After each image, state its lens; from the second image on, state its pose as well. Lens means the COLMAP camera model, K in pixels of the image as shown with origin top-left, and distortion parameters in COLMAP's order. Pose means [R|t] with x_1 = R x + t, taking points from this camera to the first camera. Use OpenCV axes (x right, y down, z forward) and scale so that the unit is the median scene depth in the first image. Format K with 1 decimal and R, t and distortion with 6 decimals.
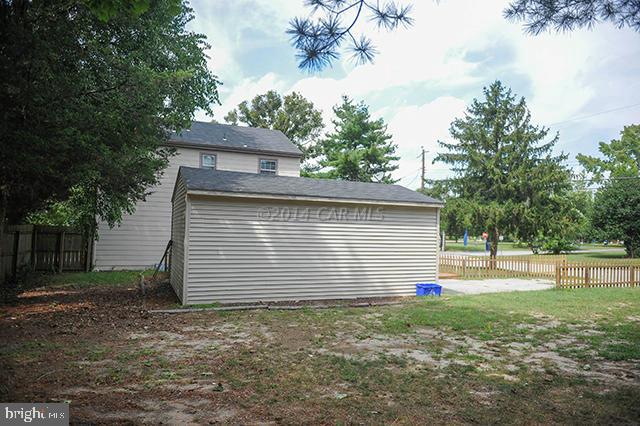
lens RADIAL K [[437.9, 0, 320.0], [0, 437.9, 213.0], [0, 0, 1]] dist [-0.047849, -0.003290]
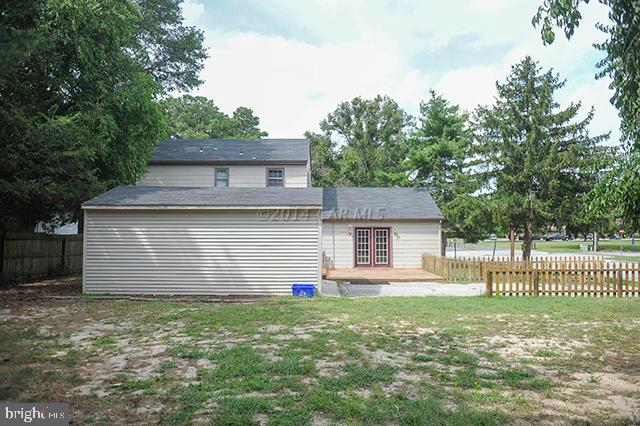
lens RADIAL K [[437.9, 0, 320.0], [0, 437.9, 213.0], [0, 0, 1]] dist [-0.047849, -0.003290]
pose [[0.917879, -0.039685, -0.394872, 0.531102], [0.038175, 0.999203, -0.011682, 0.006741], [0.395020, -0.004352, 0.918662, 0.057055]]
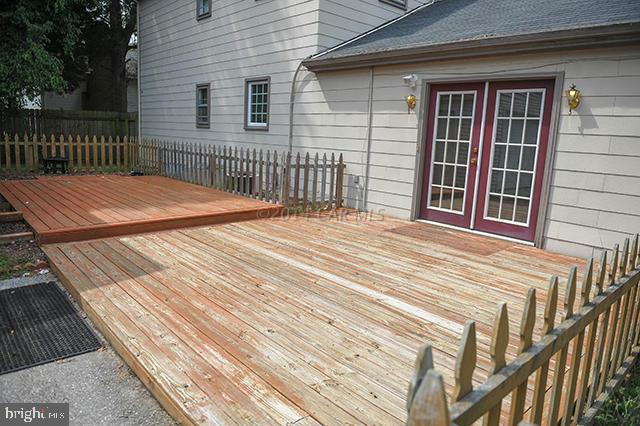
lens RADIAL K [[437.9, 0, 320.0], [0, 437.9, 213.0], [0, 0, 1]] dist [-0.047849, -0.003290]
pose [[0.342410, 0.164122, -0.925105, 0.434205], [0.007647, 0.984106, 0.177419, 0.086310], [0.939520, -0.067825, 0.335712, 1.151833]]
